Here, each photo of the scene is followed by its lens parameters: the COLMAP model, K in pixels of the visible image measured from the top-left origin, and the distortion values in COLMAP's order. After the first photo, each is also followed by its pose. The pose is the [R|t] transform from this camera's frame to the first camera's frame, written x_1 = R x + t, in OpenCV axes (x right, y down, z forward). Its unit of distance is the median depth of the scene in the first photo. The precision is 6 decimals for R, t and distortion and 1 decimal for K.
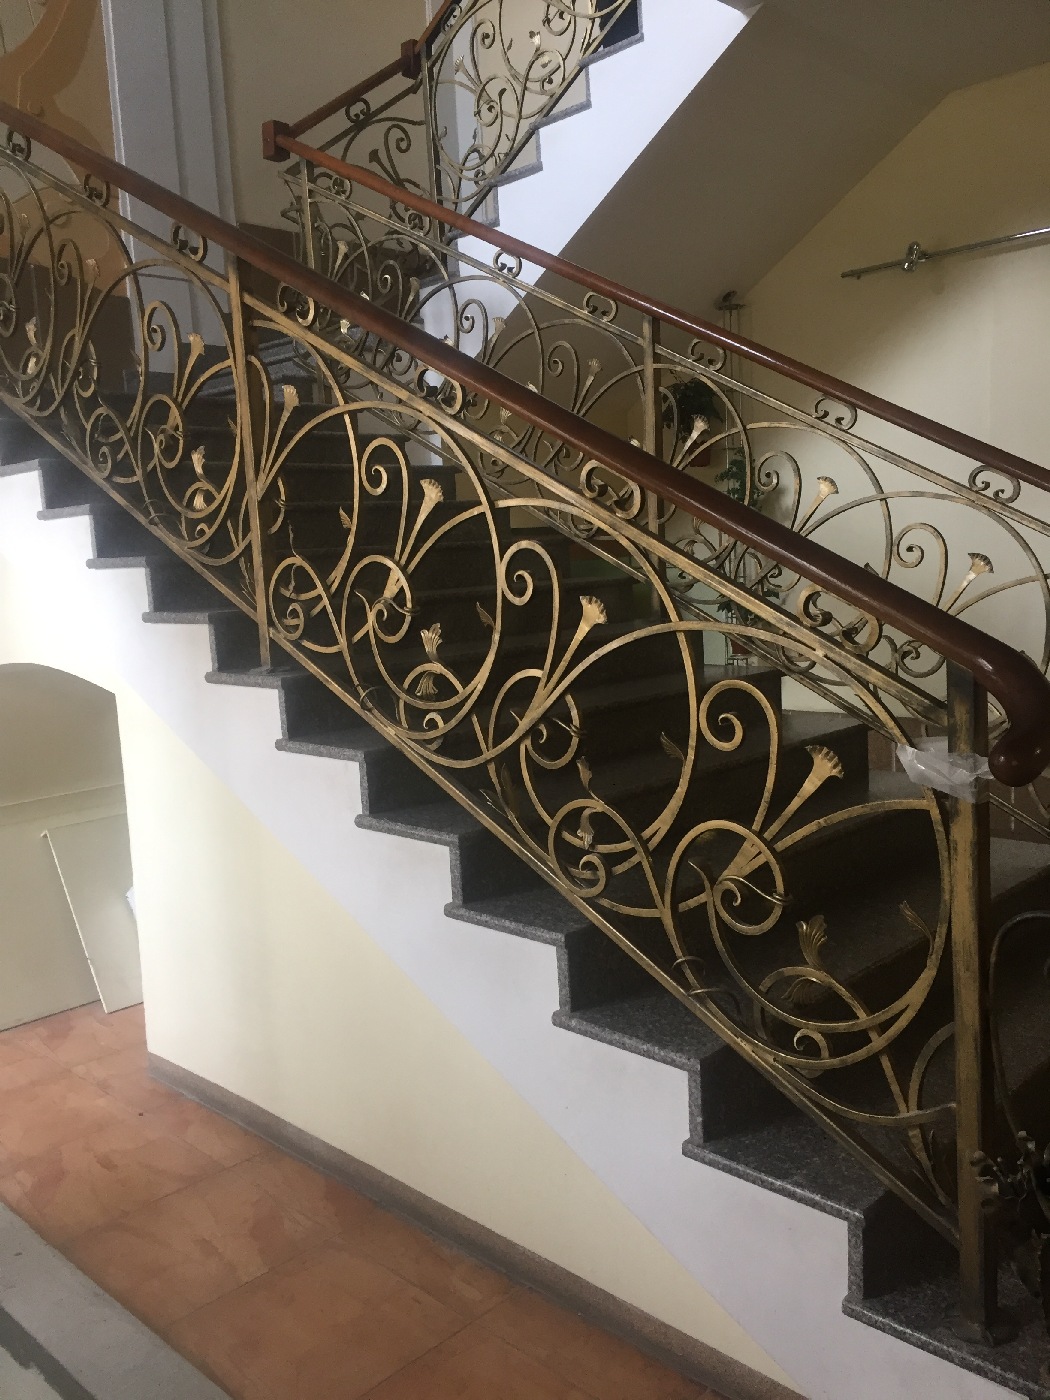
lens RADIAL K [[1156.8, 0, 523.9], [0, 1156.8, 696.6], [0, 0, 1]] dist [0.017196, -0.015716]
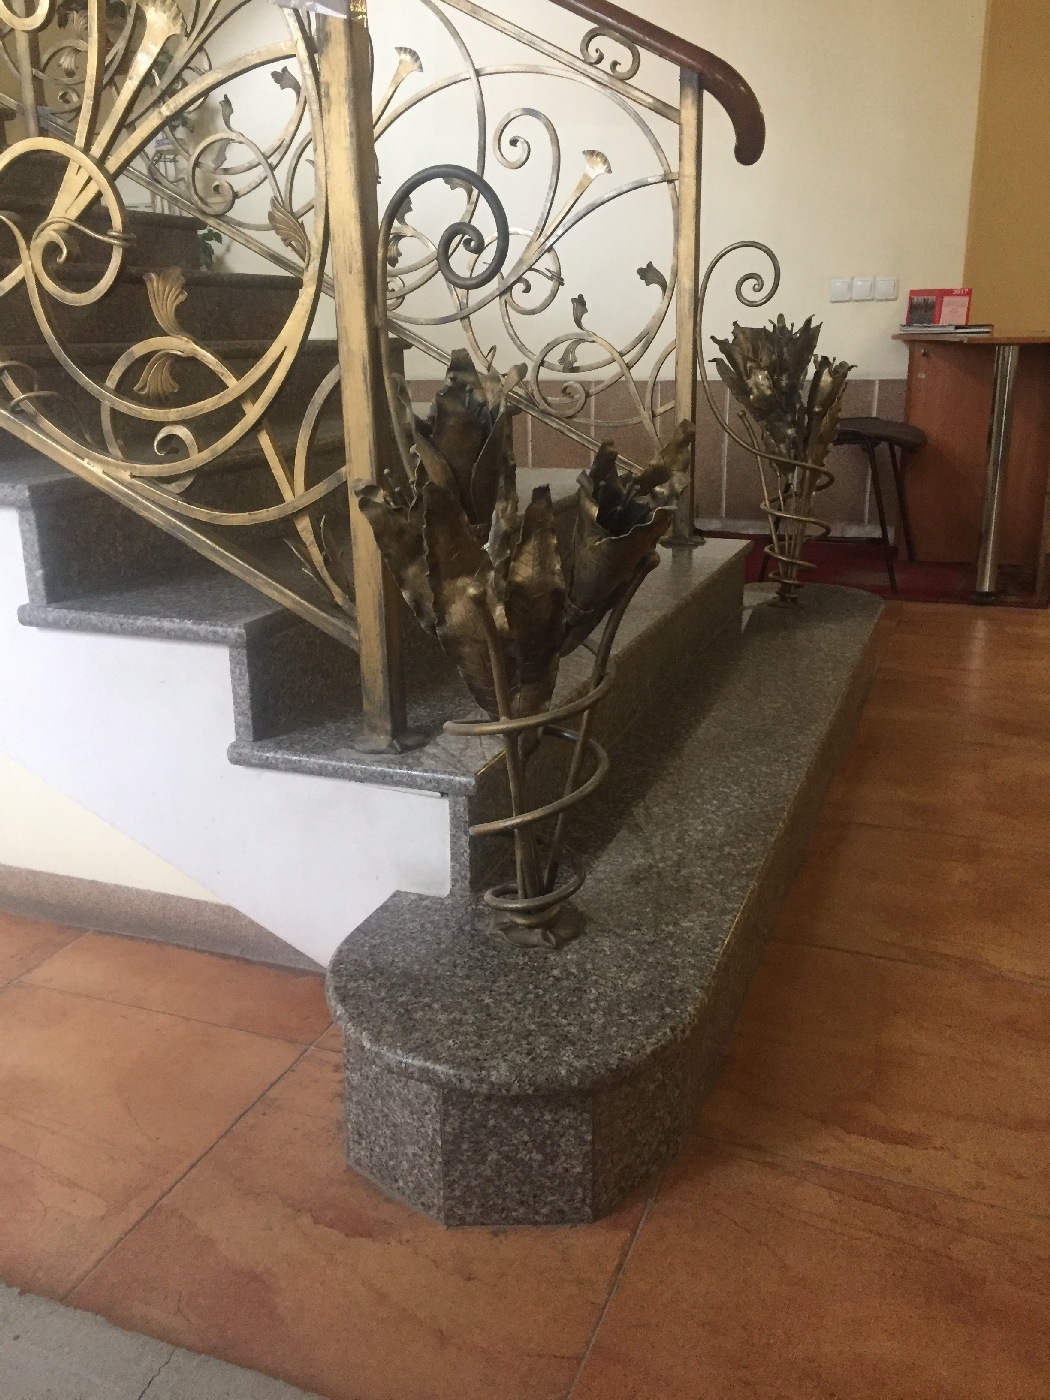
lens RADIAL K [[1156.8, 0, 529.2], [0, 1156.8, 700.8], [0, 0, 1]] dist [0.017196, -0.015716]
pose [[0.908850, -0.082067, 0.408971, 0.135402], [0.014465, 0.986066, 0.165726, 0.351363], [-0.416873, -0.144704, 0.897373, 0.191744]]
